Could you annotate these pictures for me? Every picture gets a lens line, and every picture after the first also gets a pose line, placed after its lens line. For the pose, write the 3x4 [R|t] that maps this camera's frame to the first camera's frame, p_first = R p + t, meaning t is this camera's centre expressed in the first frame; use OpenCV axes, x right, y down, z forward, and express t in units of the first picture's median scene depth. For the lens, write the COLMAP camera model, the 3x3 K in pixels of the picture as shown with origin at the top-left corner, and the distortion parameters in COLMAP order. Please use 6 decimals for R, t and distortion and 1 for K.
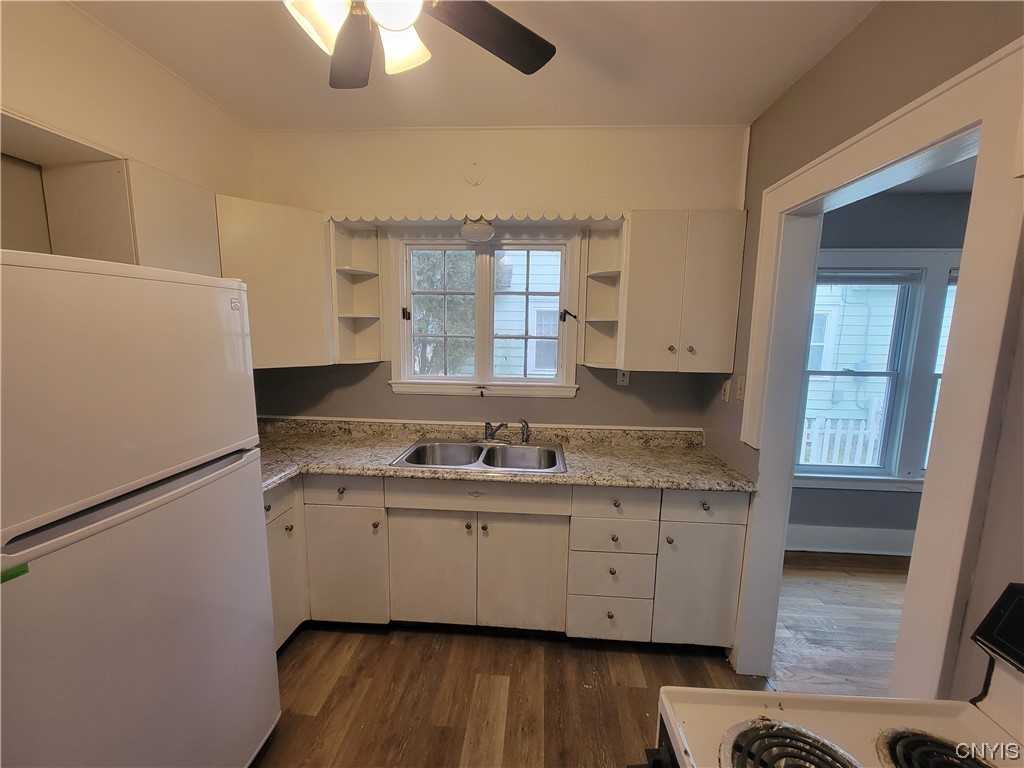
lens RADIAL K [[420.9, 0, 511.5], [0, 420.9, 386.4], [0, 0, 1]] dist [-0.000278, -0.000296]
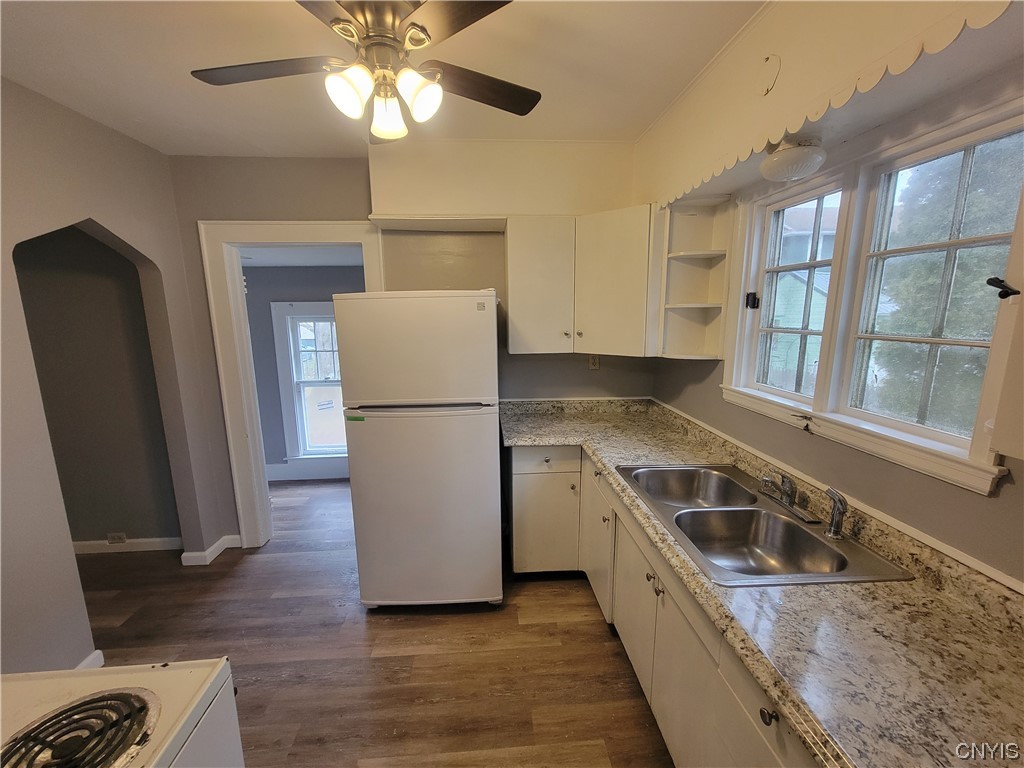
lens RADIAL K [[420.9, 0, 511.5], [0, 420.9, 386.4], [0, 0, 1]] dist [-0.000278, -0.000296]
pose [[0.138904, 0.160032, -0.977290, 0.479231], [-0.125868, 0.981706, 0.142865, -0.079300], [0.982274, 0.103165, 0.156506, 0.499772]]
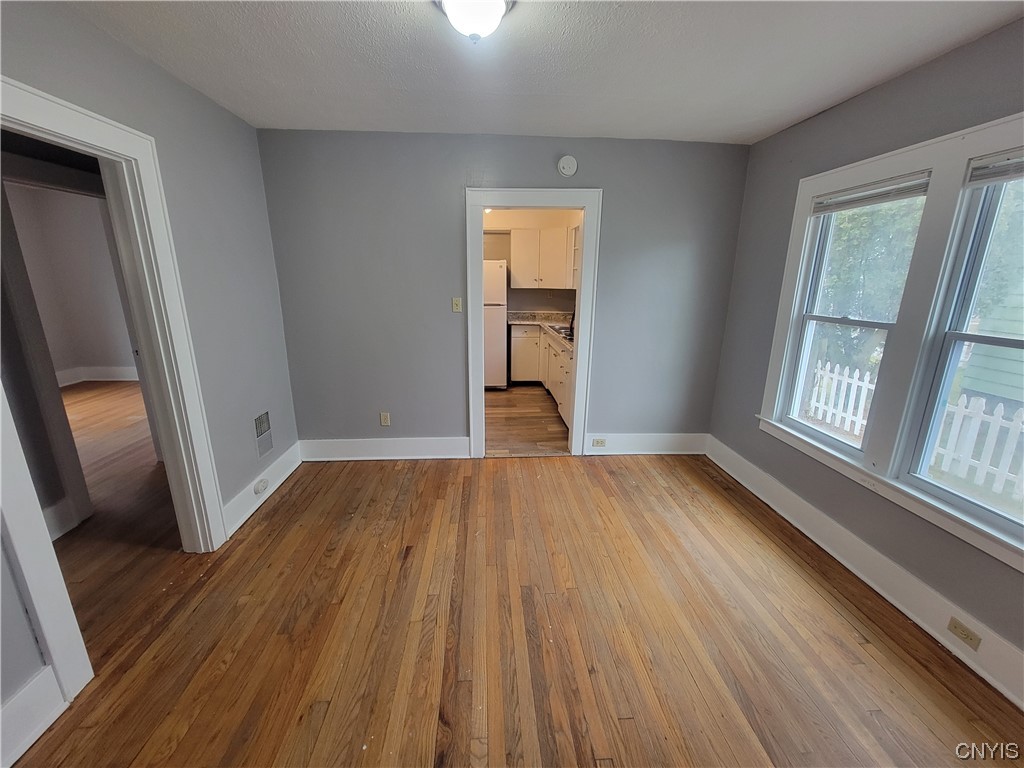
lens RADIAL K [[420.9, 0, 511.5], [0, 420.9, 386.4], [0, 0, 1]] dist [-0.000278, -0.000296]
pose [[0.139372, 0.240211, -0.960663, 1.925967], [-0.145007, 0.964625, 0.220164, 0.004148], [0.979565, 0.108618, 0.169274, 0.301219]]
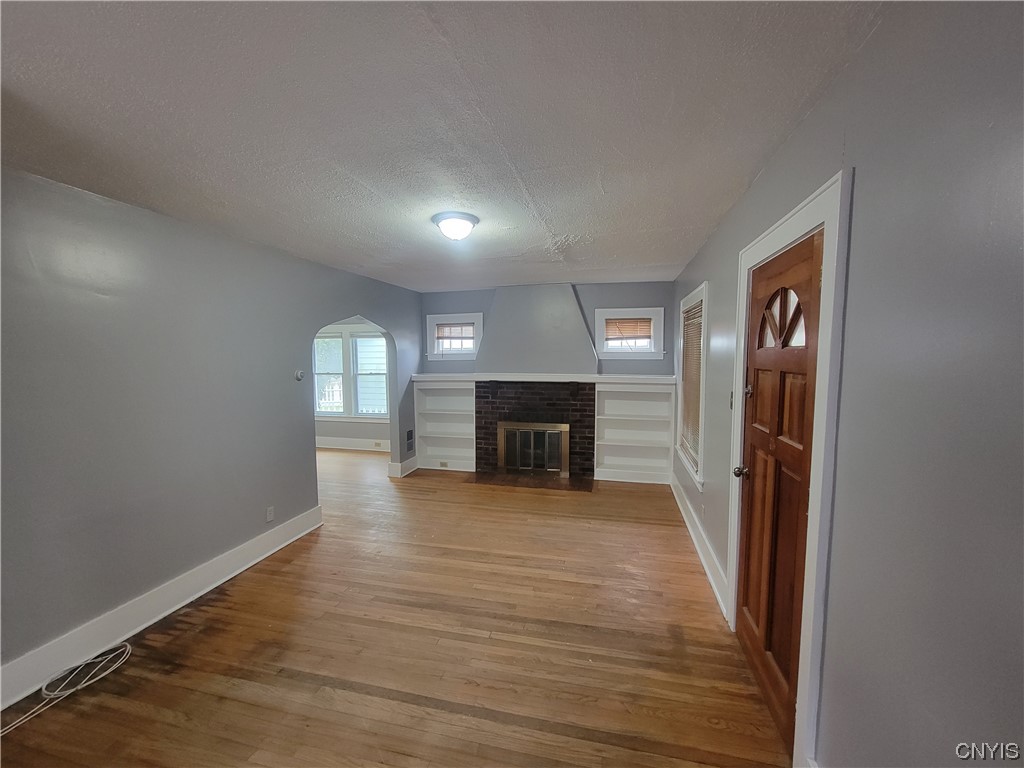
lens RADIAL K [[420.9, 0, 511.5], [0, 420.9, 386.4], [0, 0, 1]] dist [-0.000278, -0.000296]
pose [[0.987071, -0.000236, -0.160285, 2.871258], [-0.010534, 0.997742, -0.066340, 0.245389], [0.159939, 0.067170, 0.984839, -1.604710]]
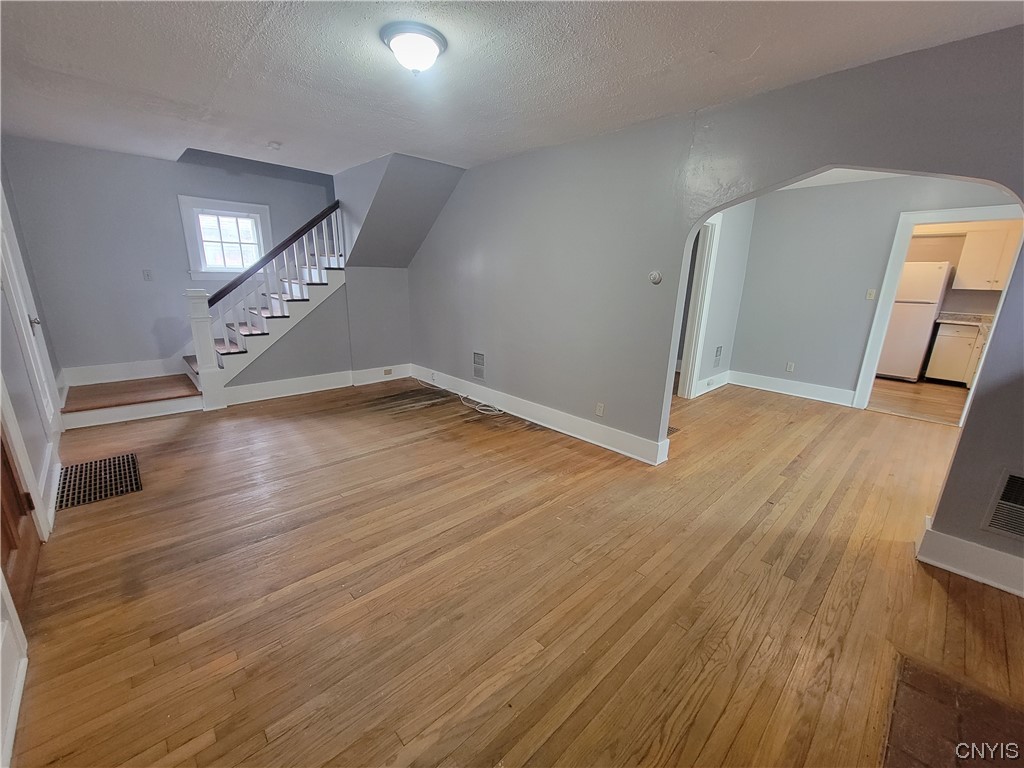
lens RADIAL K [[420.9, 0, 511.5], [0, 420.9, 386.4], [0, 0, 1]] dist [-0.000278, -0.000296]
pose [[-0.670378, 0.168052, -0.722739, 3.138193], [-0.134392, 0.930409, 0.340995, 0.031785], [0.729748, 0.325726, -0.601141, 0.431634]]
